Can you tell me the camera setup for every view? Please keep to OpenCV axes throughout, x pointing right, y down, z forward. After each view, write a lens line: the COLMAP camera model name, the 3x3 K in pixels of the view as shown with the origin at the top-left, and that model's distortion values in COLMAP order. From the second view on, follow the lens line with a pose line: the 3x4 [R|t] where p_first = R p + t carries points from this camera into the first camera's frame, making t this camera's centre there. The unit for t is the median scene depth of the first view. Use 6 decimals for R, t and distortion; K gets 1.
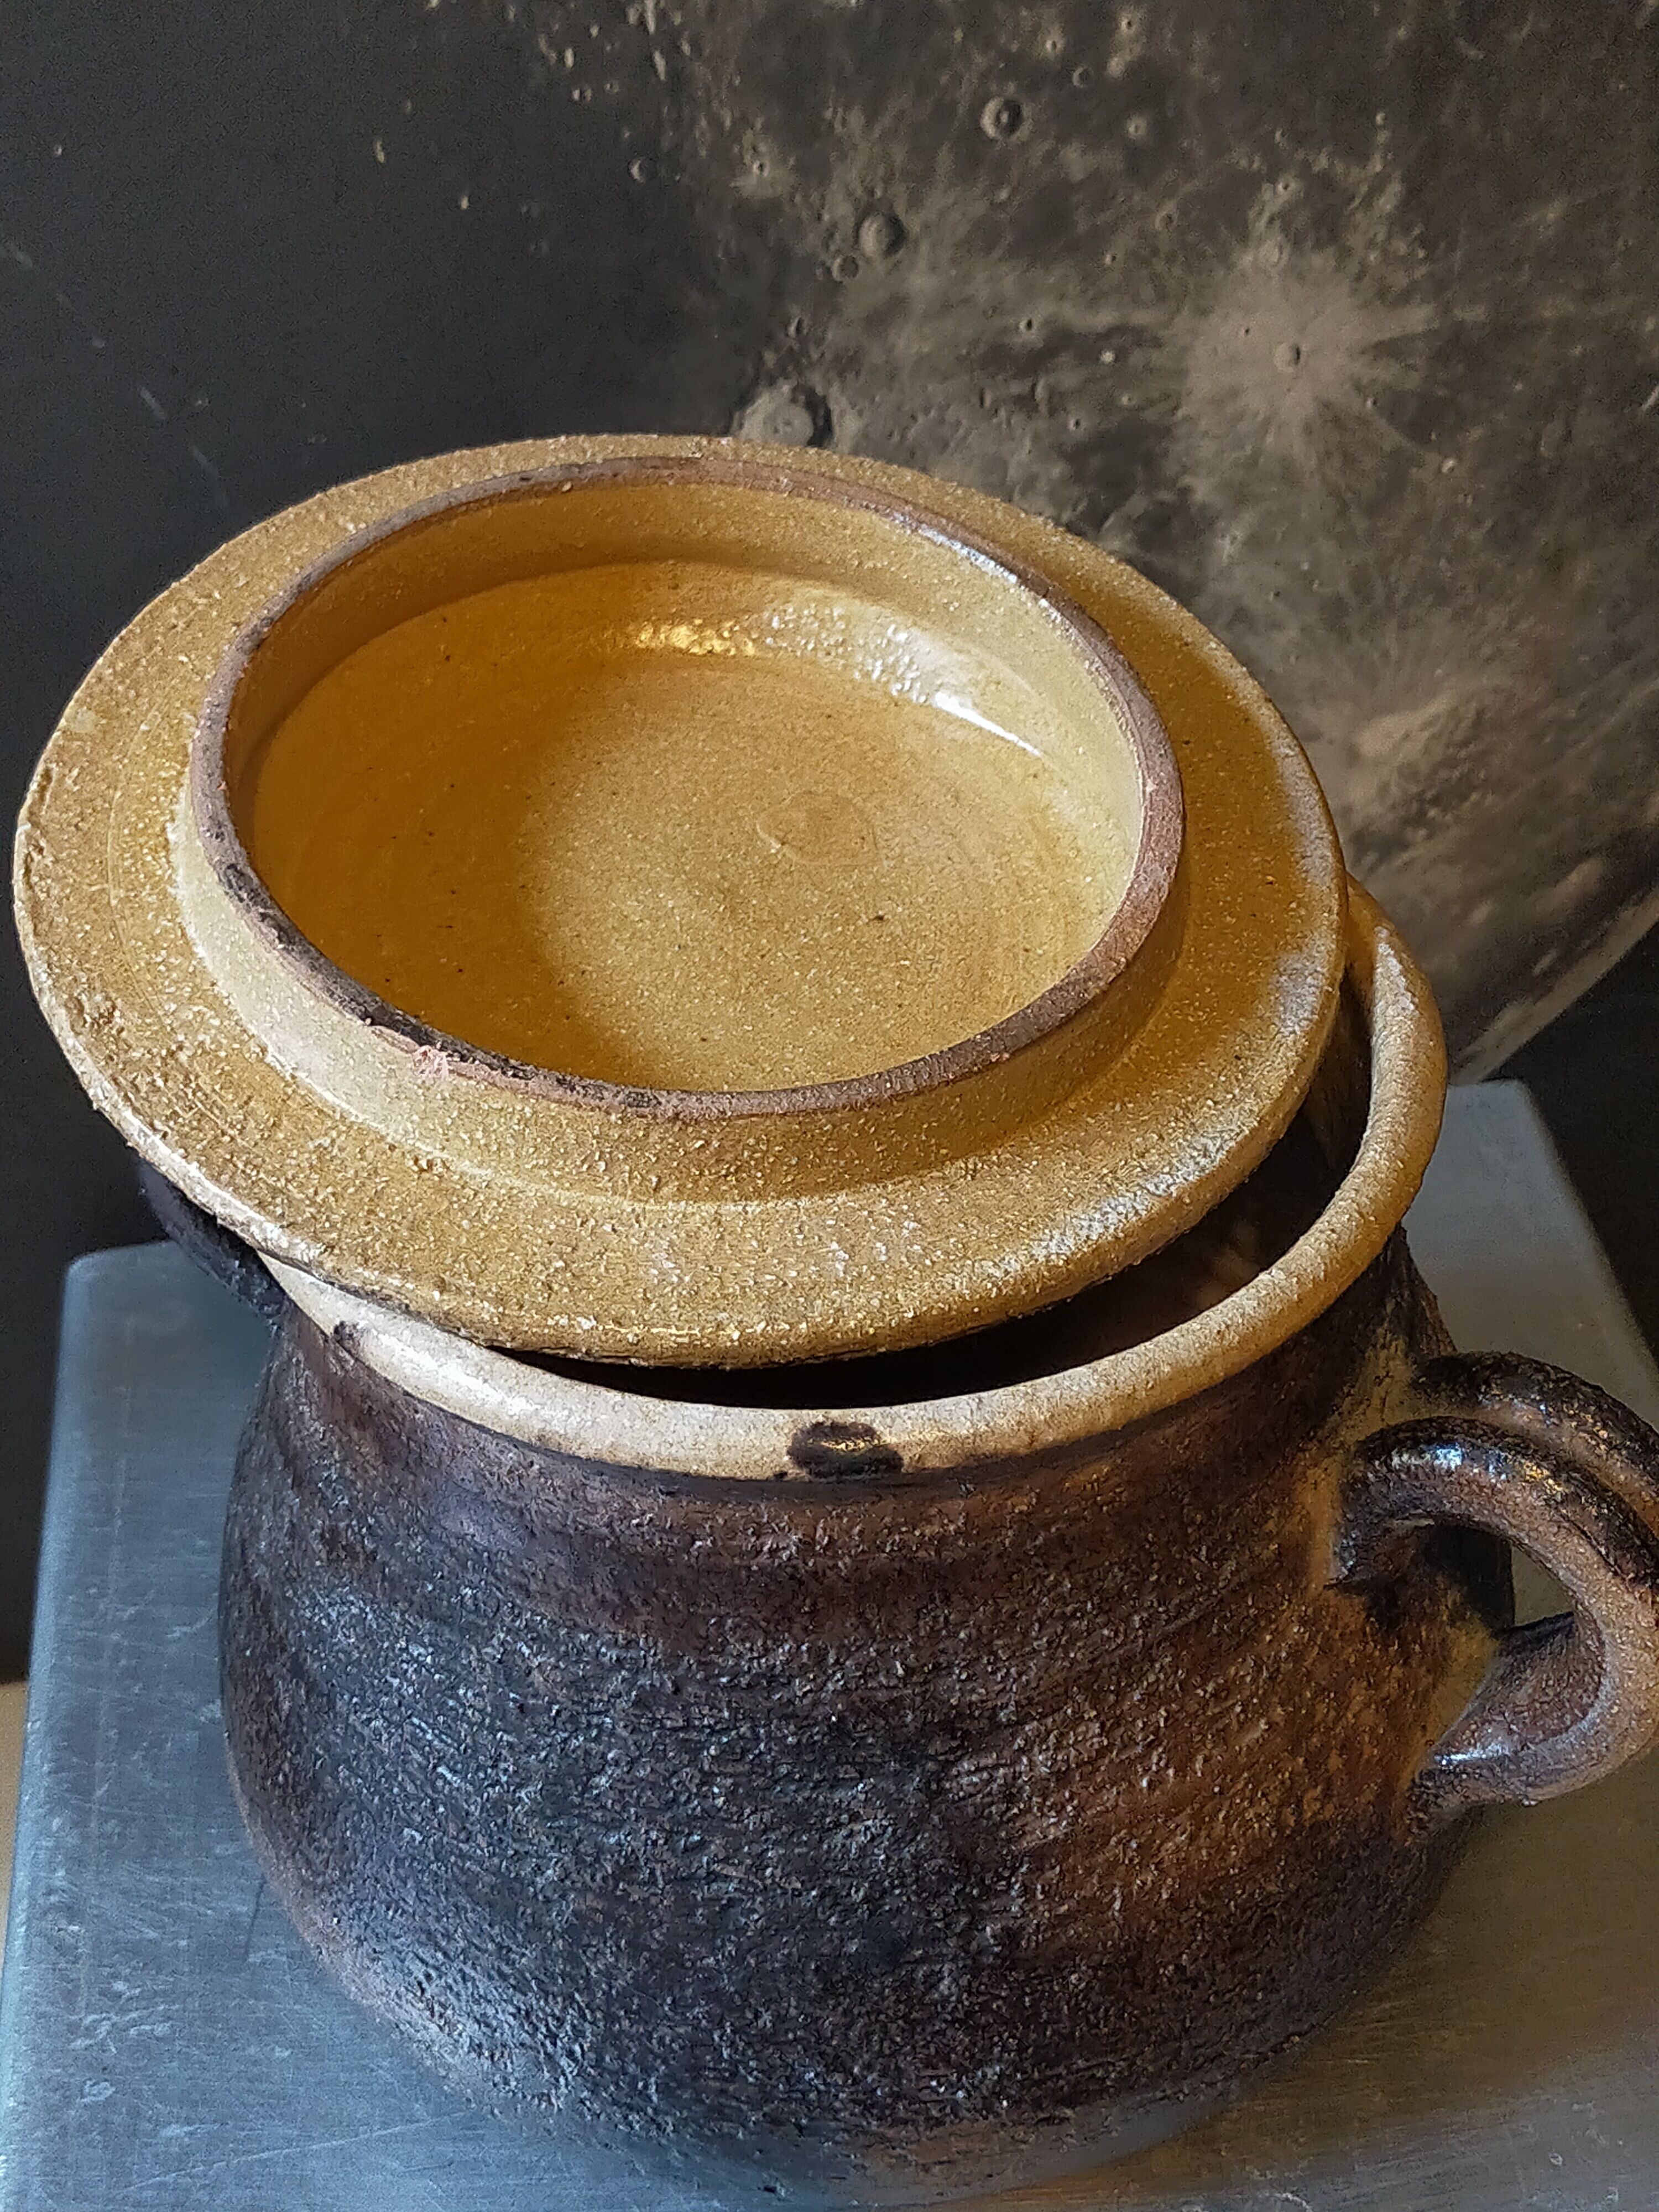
lens RADIAL K [[3465.6, 0, 829.5], [0, 3465.6, 1106.0], [0, 0, 1]] dist [0.090643, -0.226989]
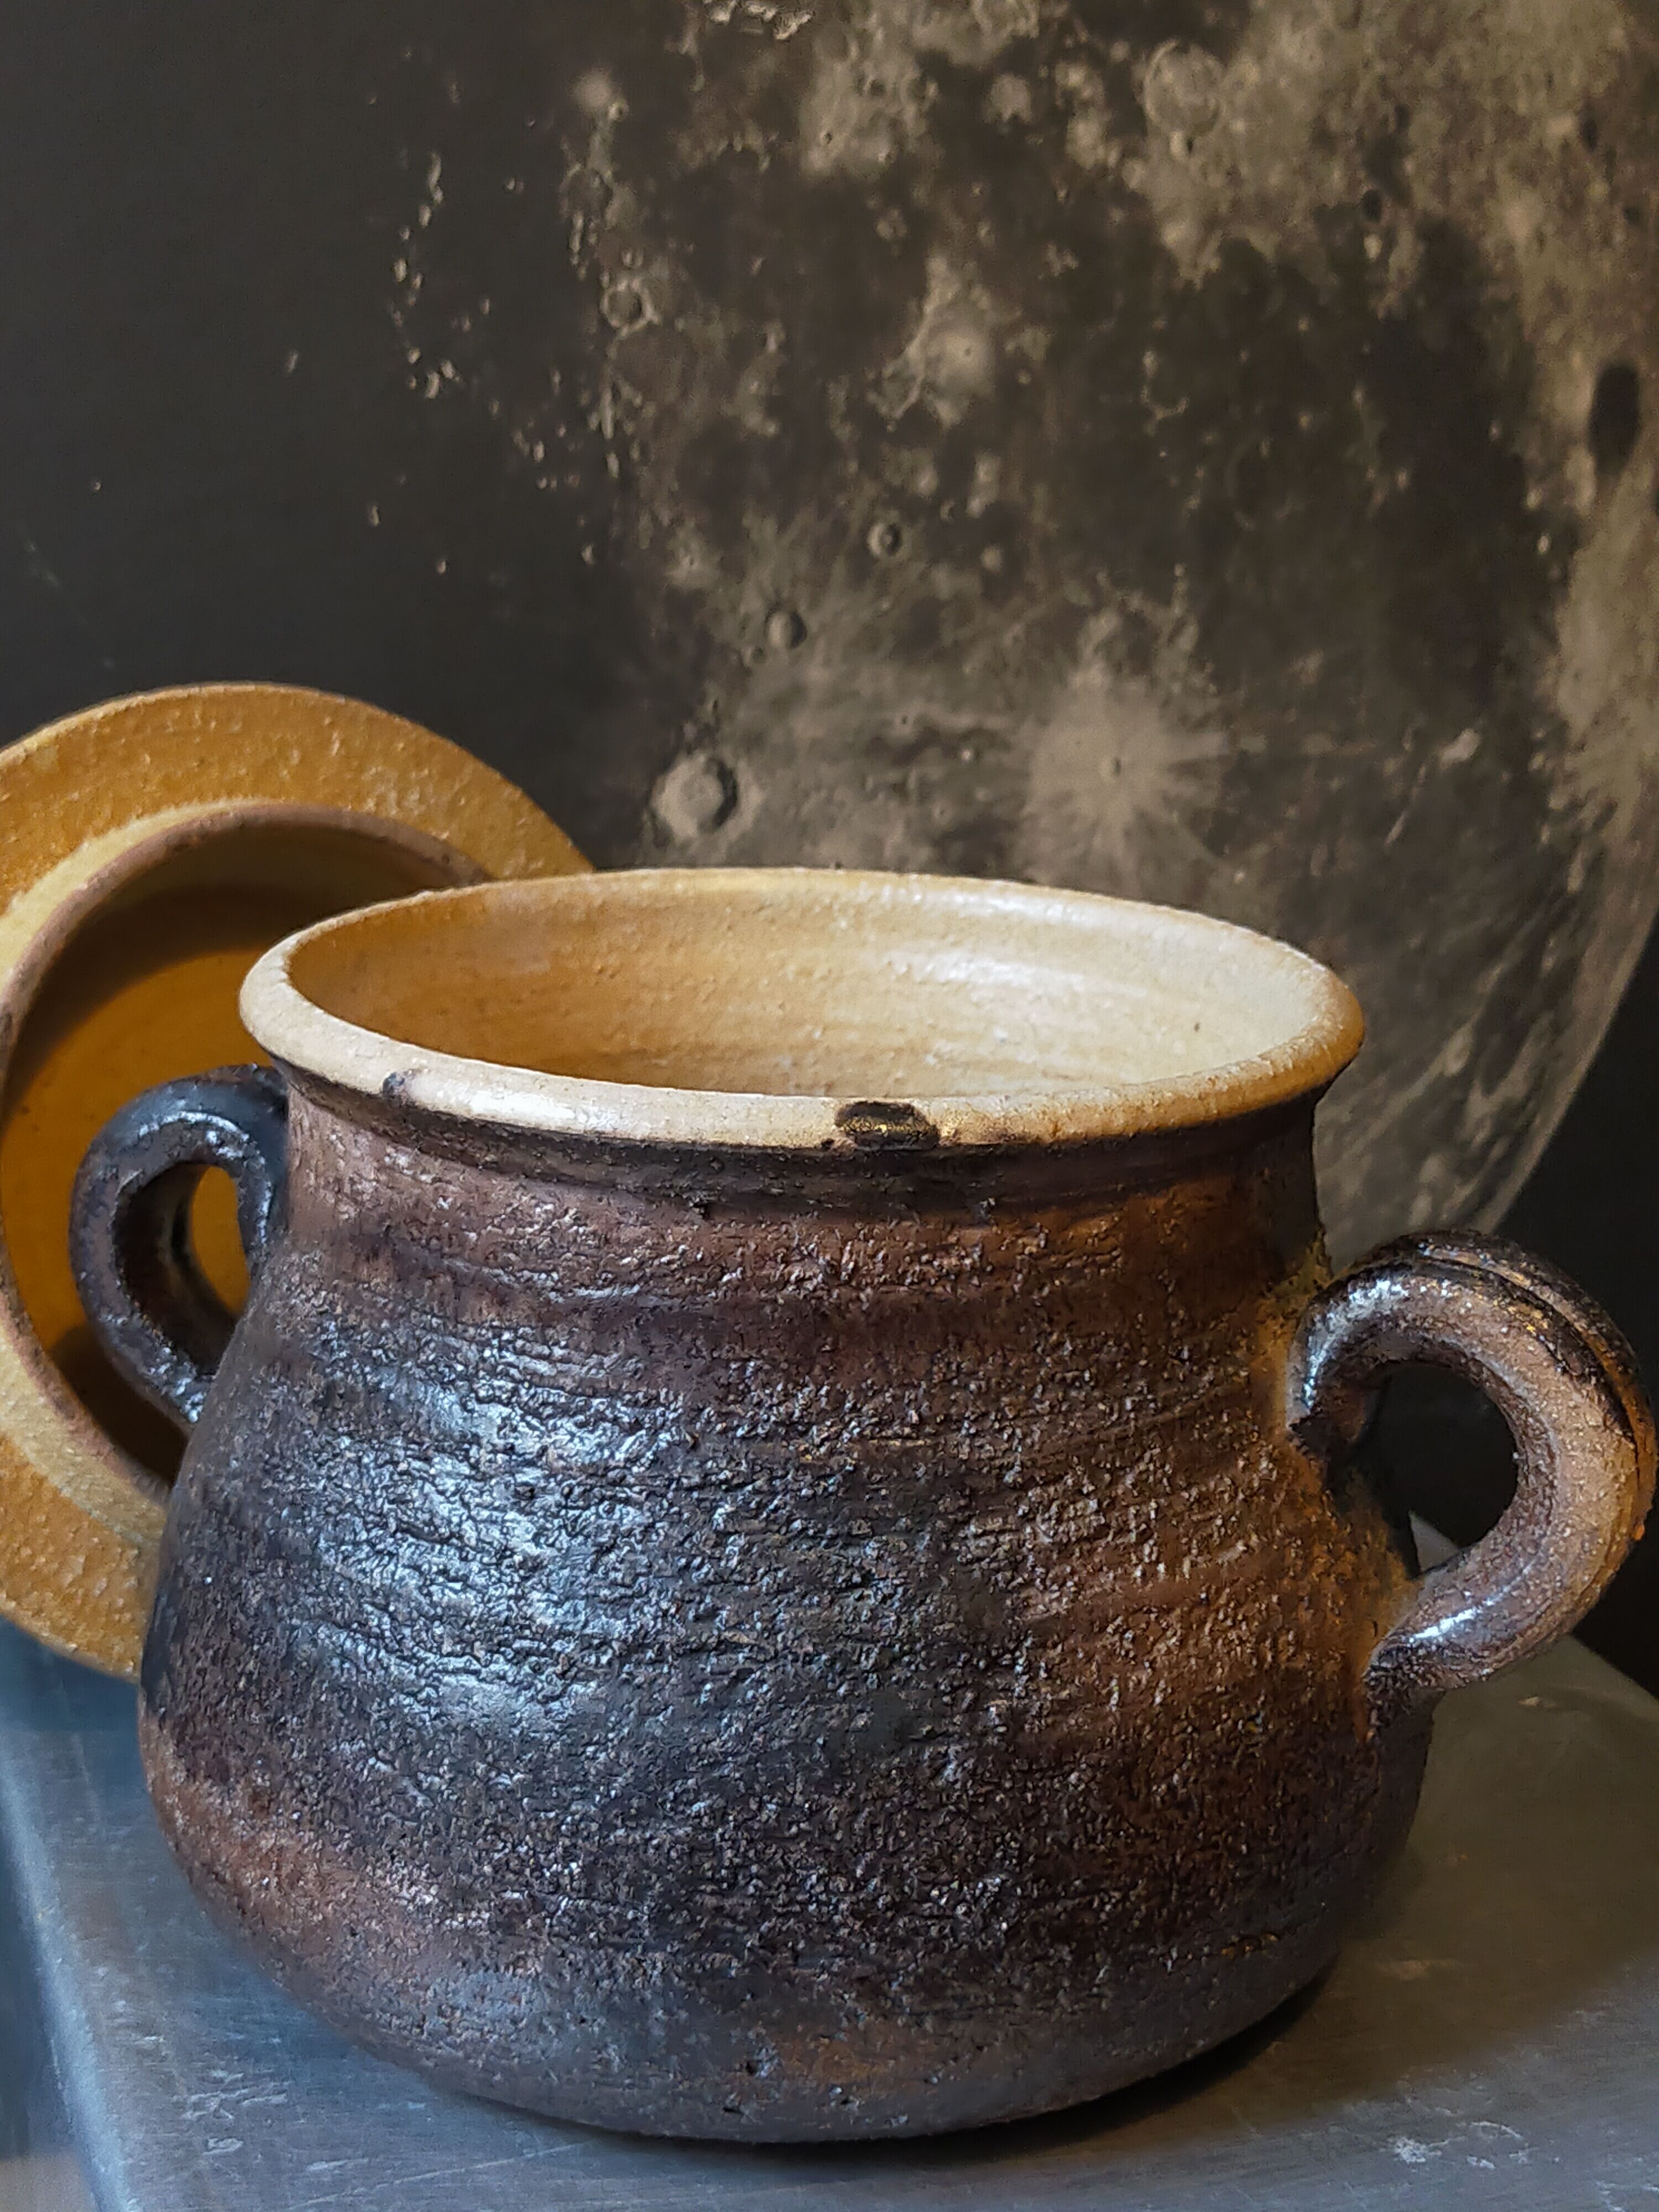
lens RADIAL K [[3465.6, 0, 829.5], [0, 3465.6, 1106.0], [0, 0, 1]] dist [0.090643, -0.226989]
pose [[0.990814, 0.043977, 0.127878, -0.137745], [0.011136, 0.915898, -0.401258, 0.479566], [-0.134770, 0.398996, 0.906995, 0.023063]]
